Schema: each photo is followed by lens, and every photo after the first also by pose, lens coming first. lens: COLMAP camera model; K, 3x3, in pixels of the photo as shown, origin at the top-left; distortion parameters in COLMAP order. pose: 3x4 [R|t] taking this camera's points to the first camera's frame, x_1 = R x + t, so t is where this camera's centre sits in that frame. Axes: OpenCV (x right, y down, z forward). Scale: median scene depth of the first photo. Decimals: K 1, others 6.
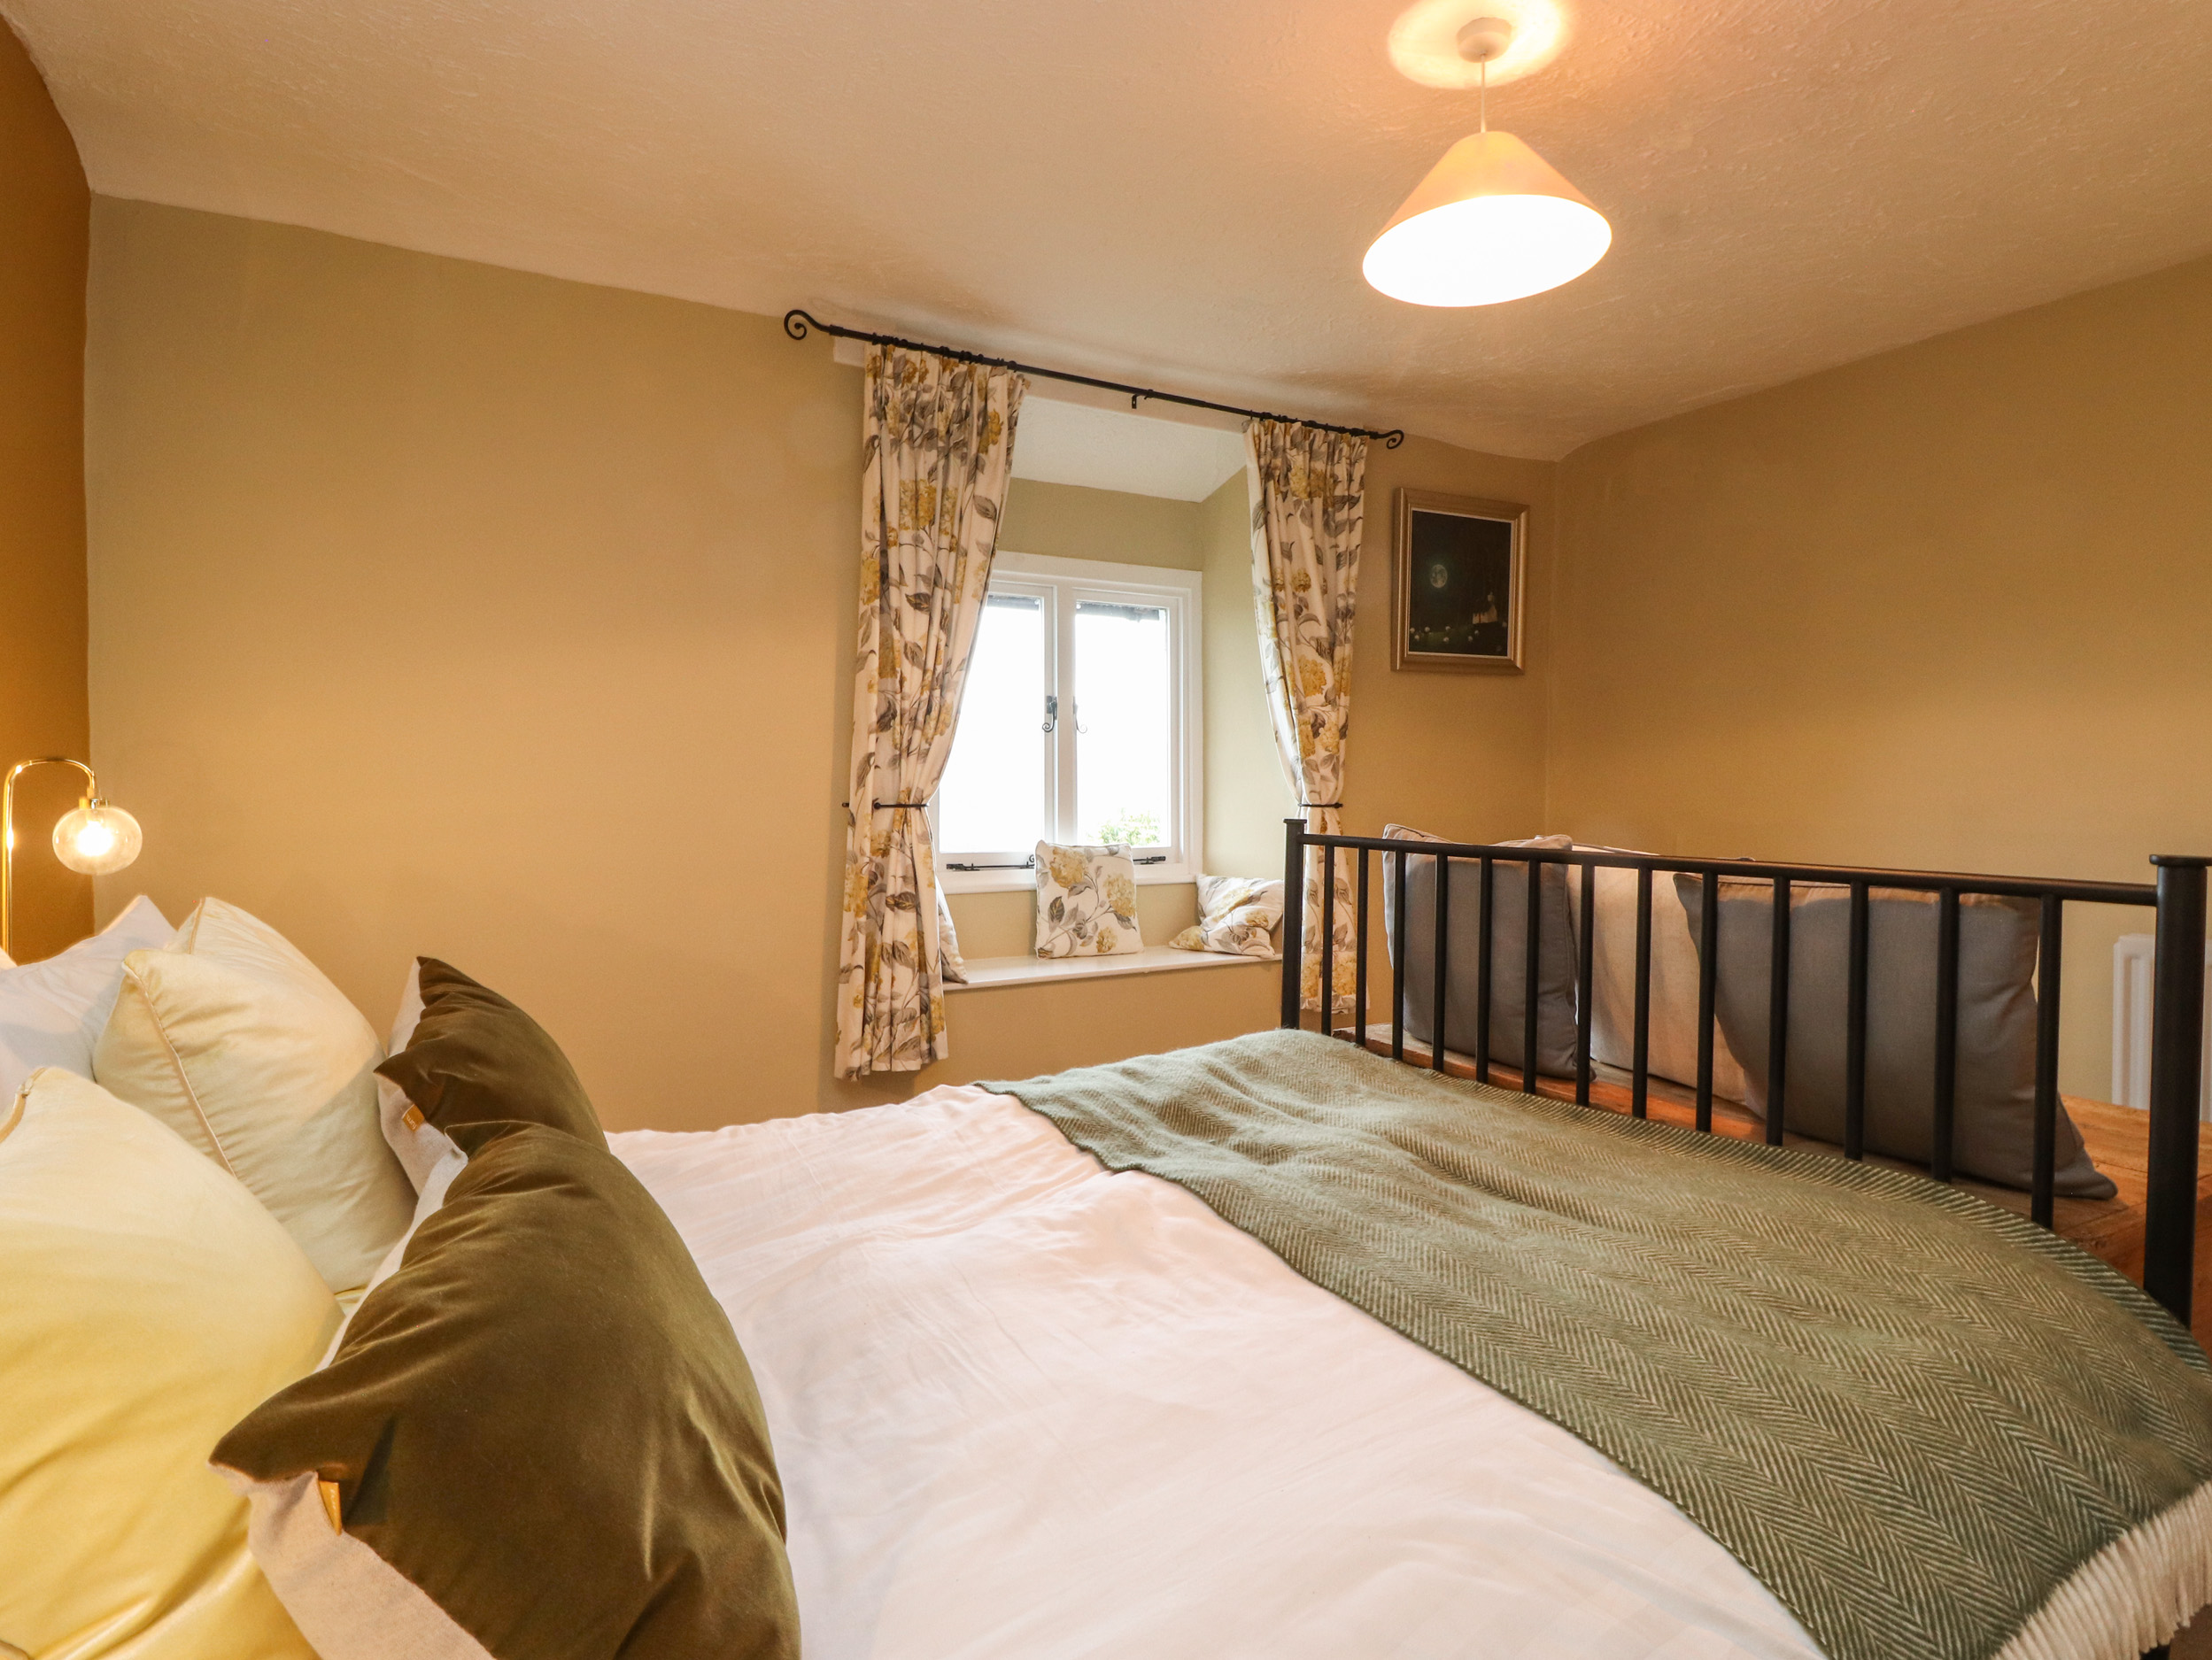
lens RADIAL K [[1168.1, 0, 1105.0], [0, 1168.1, 806.5], [0, 0, 1]] dist [-0.002420, -0.011894]
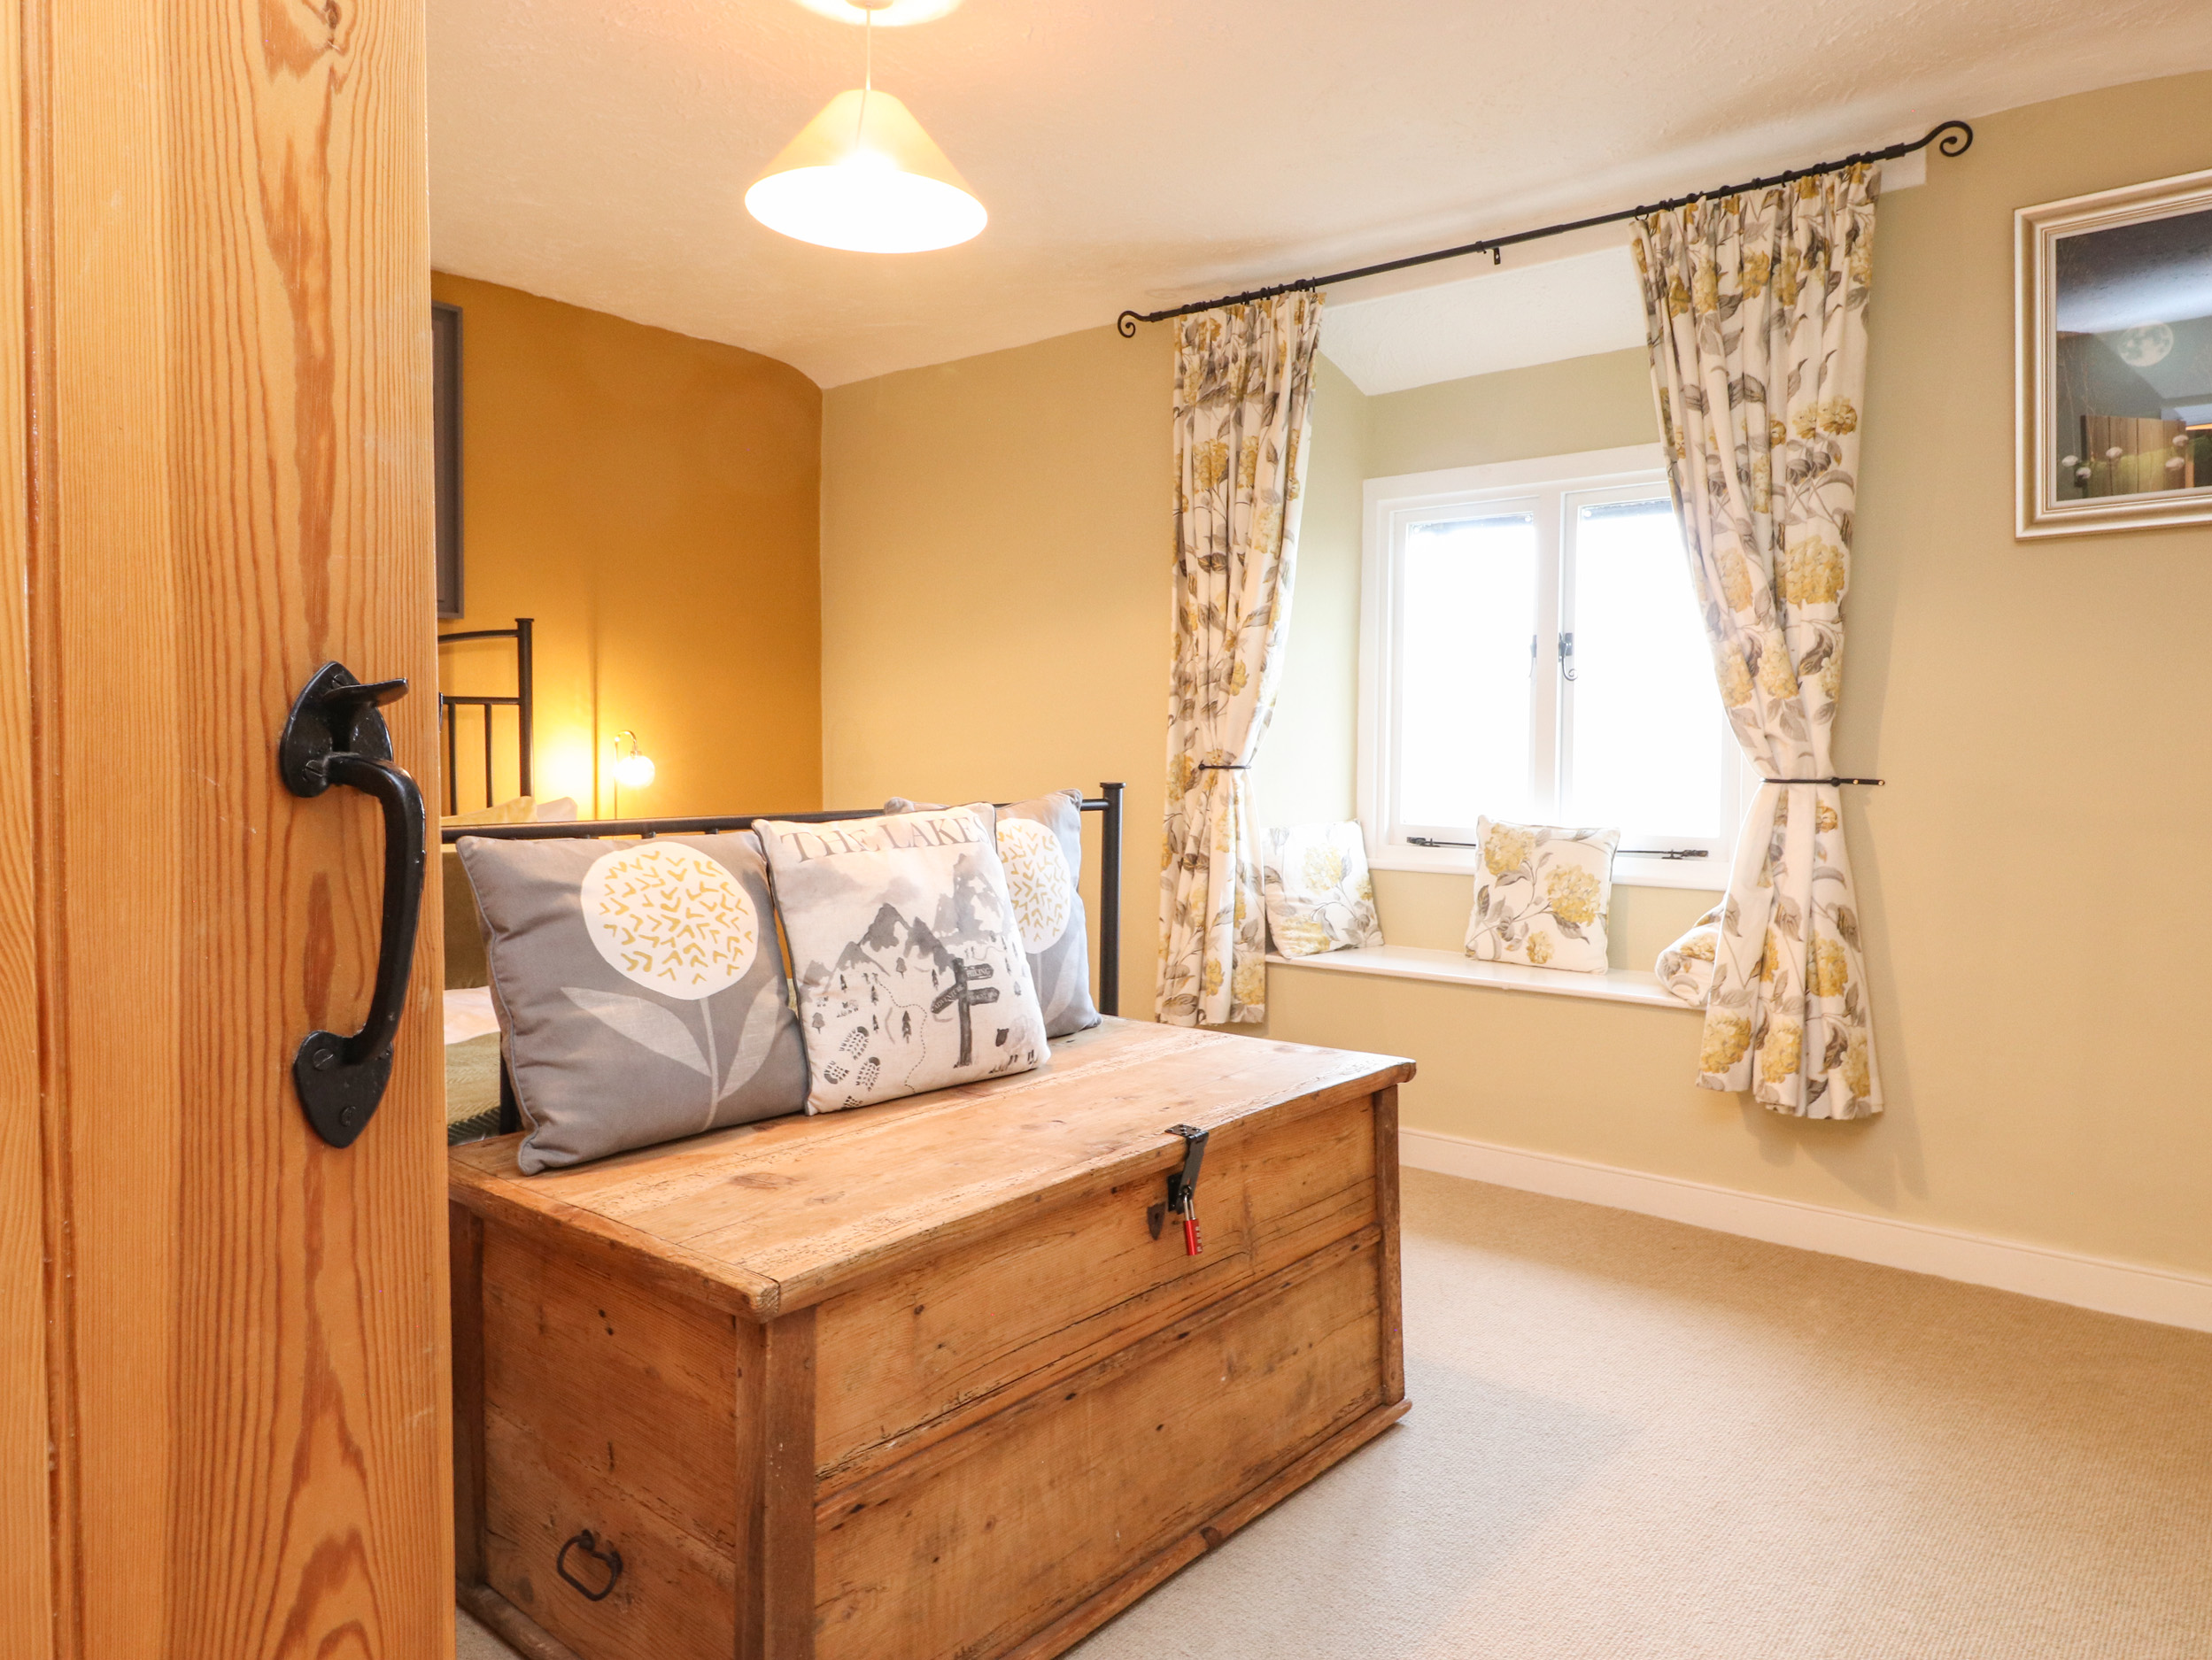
lens RADIAL K [[1547.1, 0, 1104.2], [0, 1547.1, 821.8], [0, 0, 1]] dist [0.011064, -0.007735]
pose [[0.358476, 0.043166, -0.932540, 0.879466], [-0.021405, 0.999048, 0.038017, -0.002235], [0.933294, 0.006333, 0.359059, 0.370503]]
